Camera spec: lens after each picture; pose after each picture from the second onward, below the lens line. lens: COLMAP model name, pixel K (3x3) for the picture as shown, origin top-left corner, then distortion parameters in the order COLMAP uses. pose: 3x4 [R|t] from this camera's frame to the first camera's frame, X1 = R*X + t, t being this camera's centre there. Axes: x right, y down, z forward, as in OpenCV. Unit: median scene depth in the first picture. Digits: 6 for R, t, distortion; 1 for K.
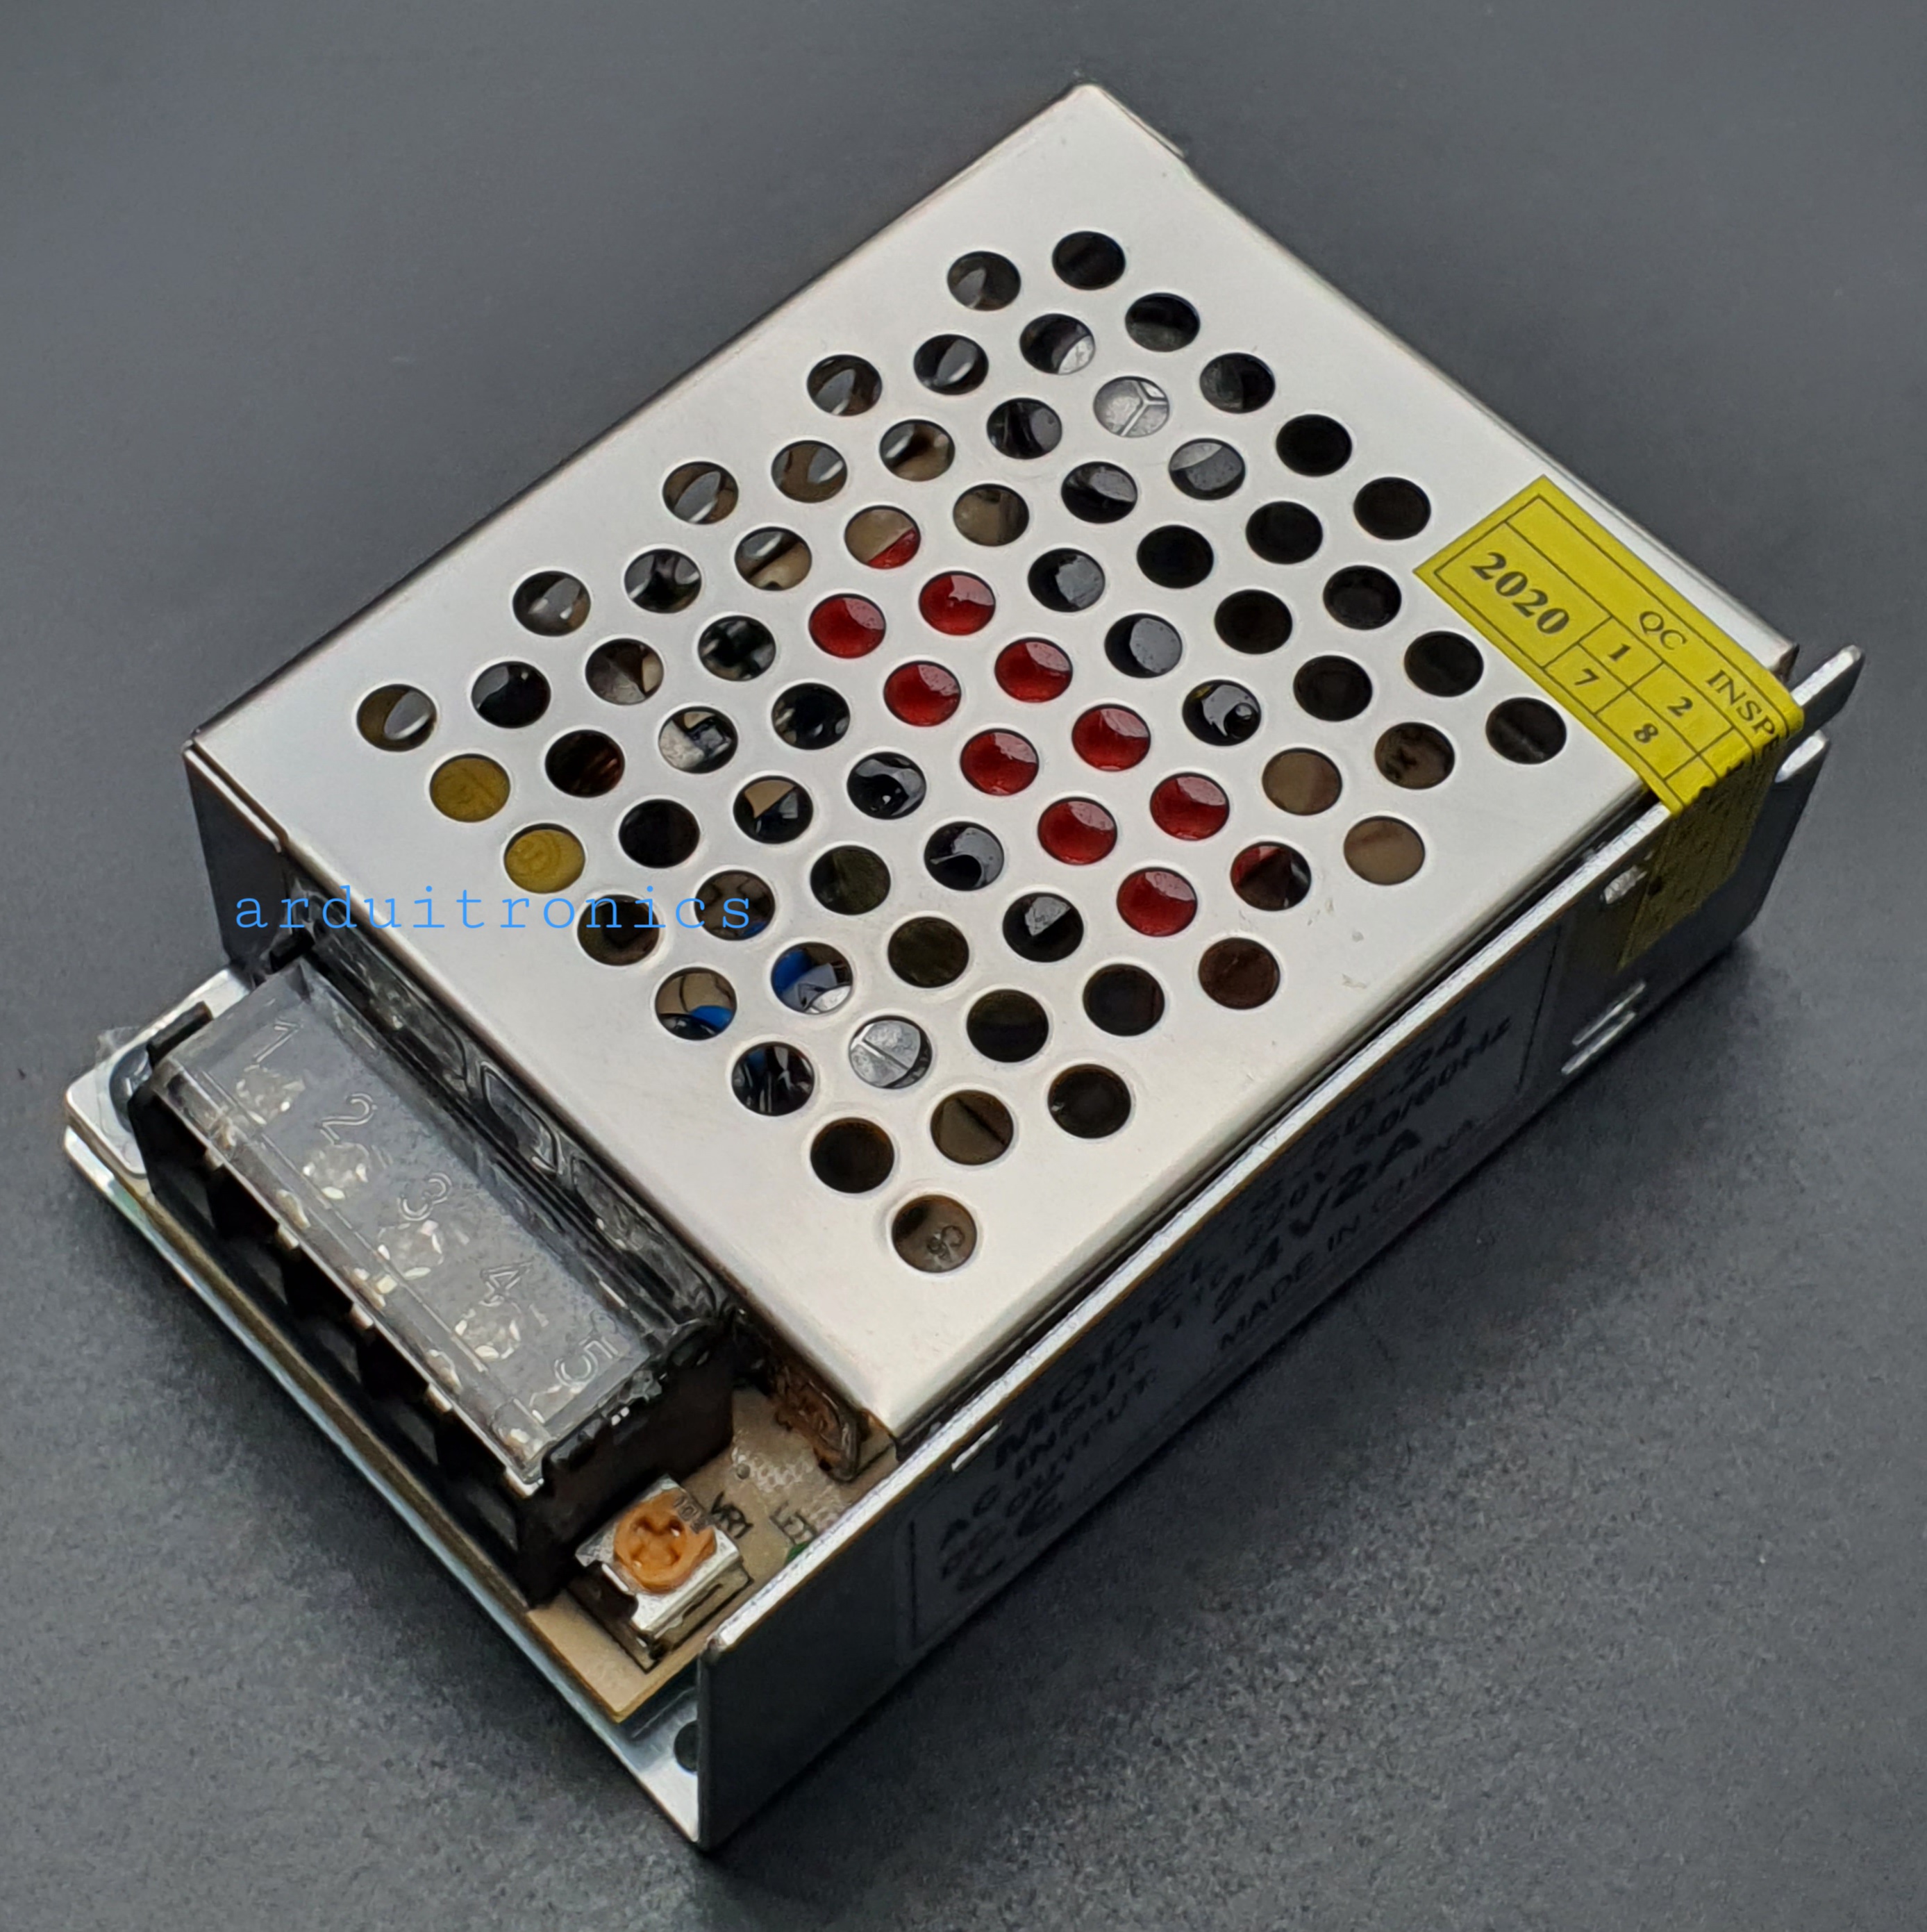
lens RADIAL K [[3509.8, 0, 858.9], [0, 3509.8, 964.0], [0, 0, 1]] dist [0.230002, -0.381691]
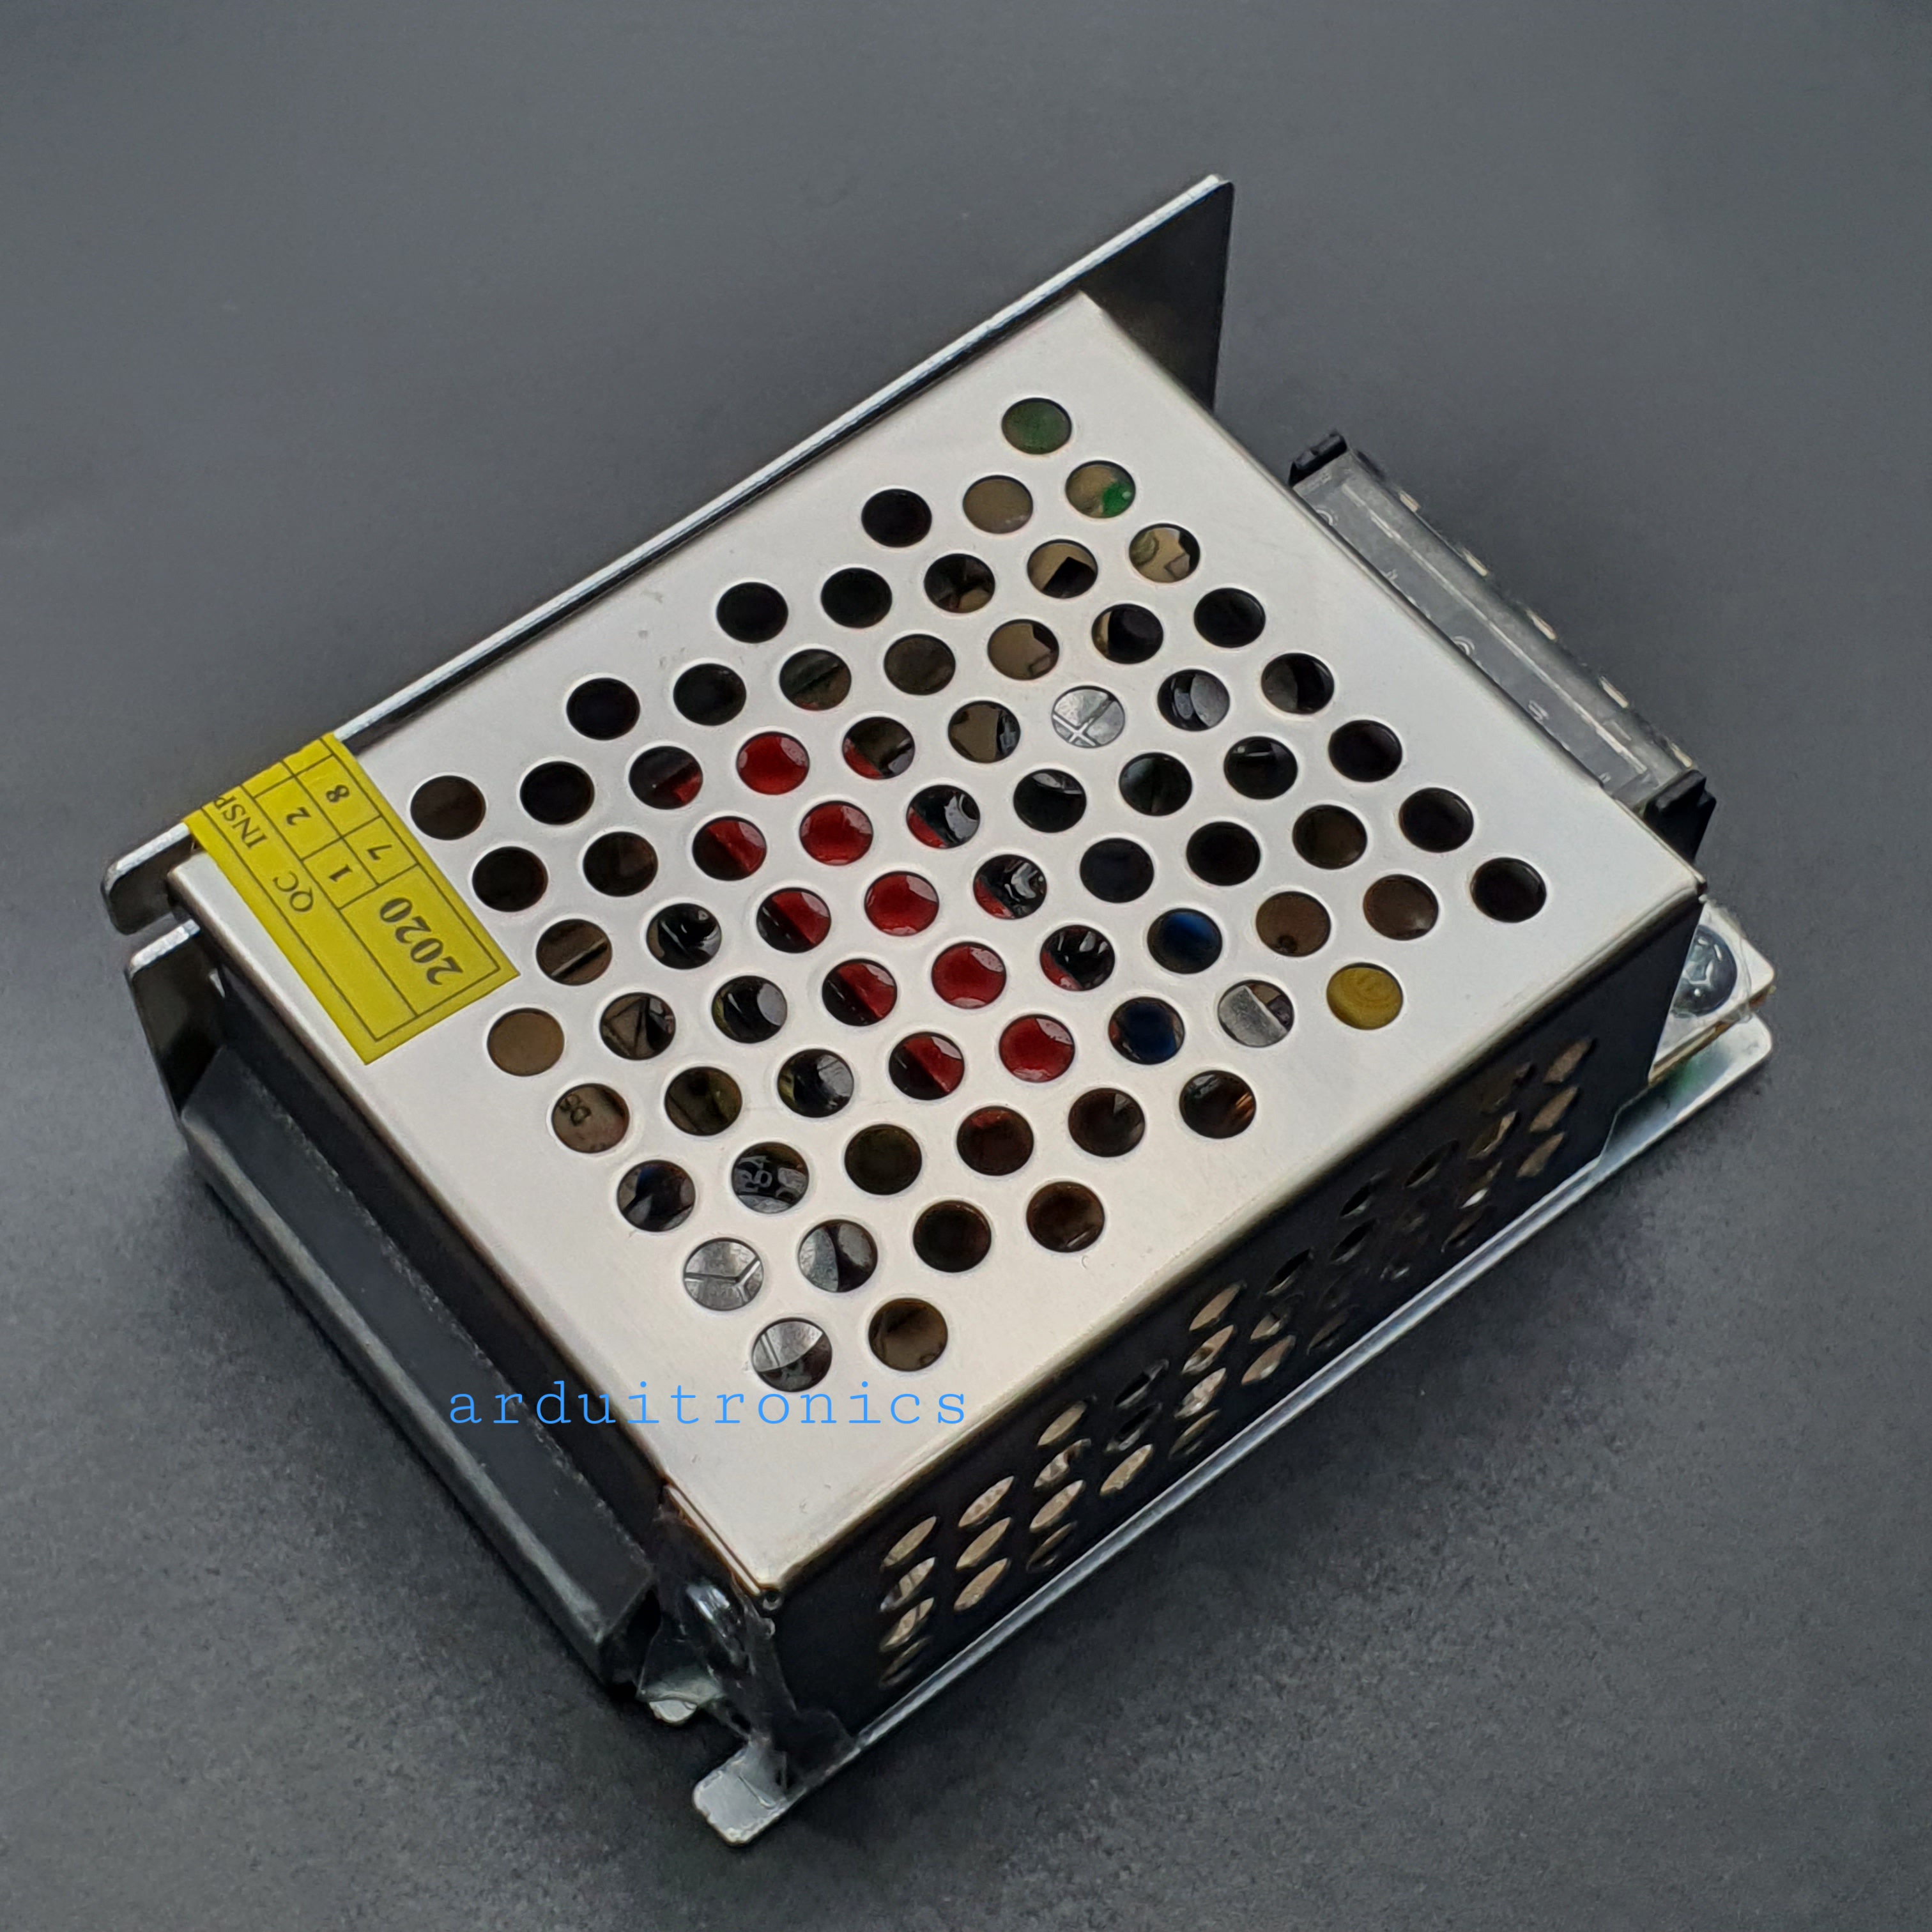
lens RADIAL K [[3509.9, 0, 1058.9], [0, 3509.9, 970.3], [0, 0, 1]] dist [0.230002, -0.381691]
pose [[-0.998028, -0.062755, -0.001087, 0.003233], [0.035438, -0.577724, 0.815462, -0.943315], [-0.051802, 0.813816, 0.578809, 0.409613]]
